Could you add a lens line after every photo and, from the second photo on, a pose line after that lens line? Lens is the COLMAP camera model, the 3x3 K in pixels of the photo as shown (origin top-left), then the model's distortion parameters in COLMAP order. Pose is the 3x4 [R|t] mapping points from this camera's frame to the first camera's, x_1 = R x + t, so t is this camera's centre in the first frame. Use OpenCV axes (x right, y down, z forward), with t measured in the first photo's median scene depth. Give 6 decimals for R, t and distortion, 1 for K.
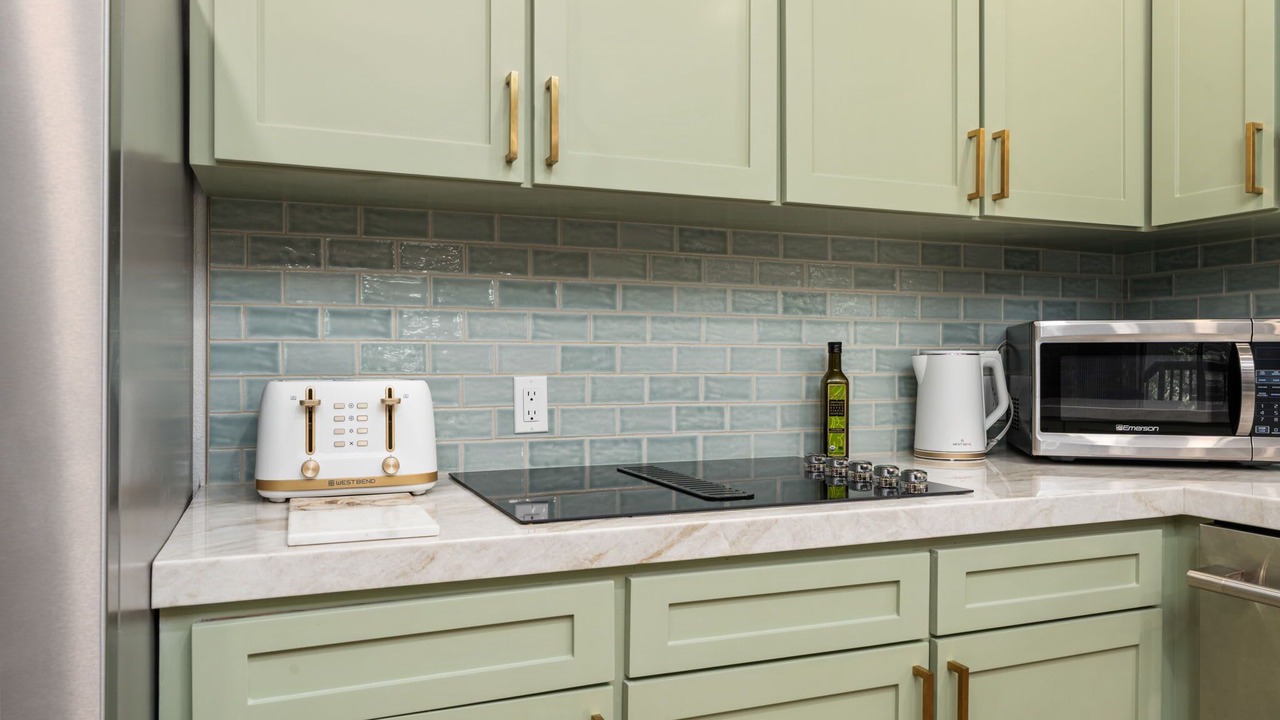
lens RADIAL K [[873.5, 0, 643.3], [0, 873.5, 360.7], [0, 0, 1]] dist [-0.015104, 0.014821]
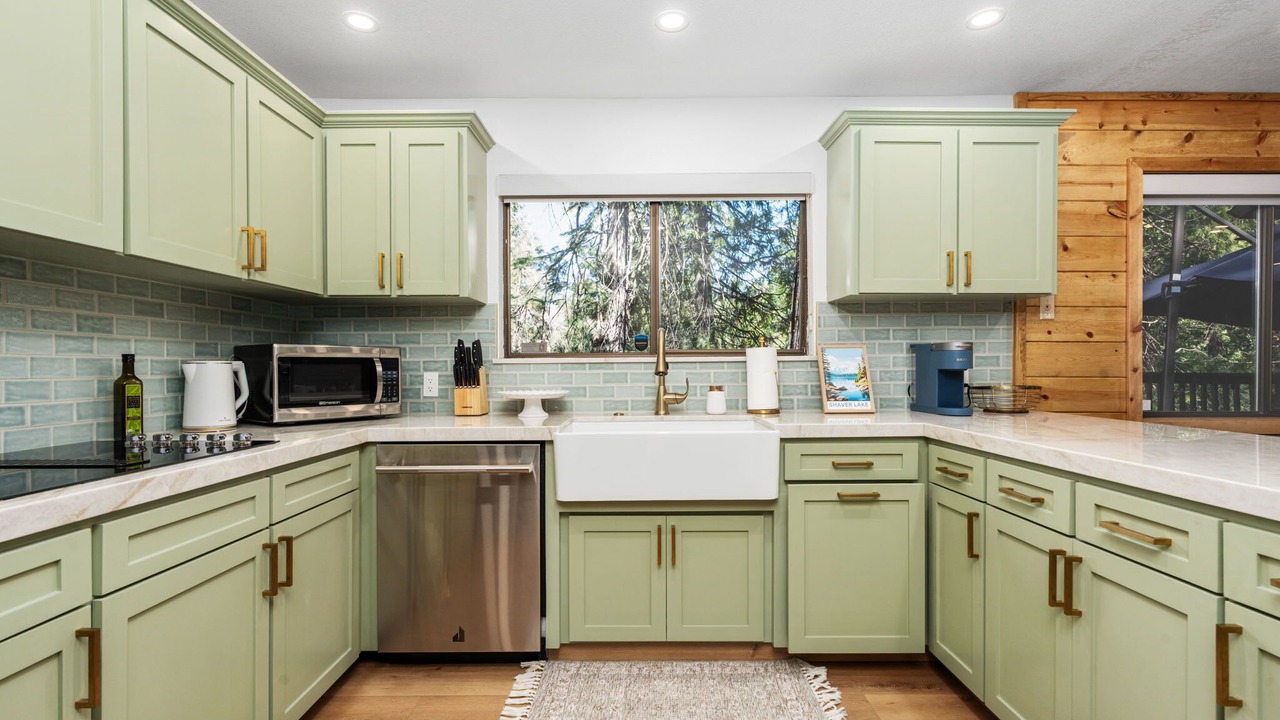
lens RADIAL K [[617.5, 0, 642.5], [0, 617.5, 371.3], [0, 0, 1]] dist [0.000032, 0.001089]
pose [[0.366298, -0.010007, 0.930444, -0.429431], [0.002461, 0.999949, 0.009786, -0.002229], [-0.930495, -0.001295, 0.366304, -0.118831]]
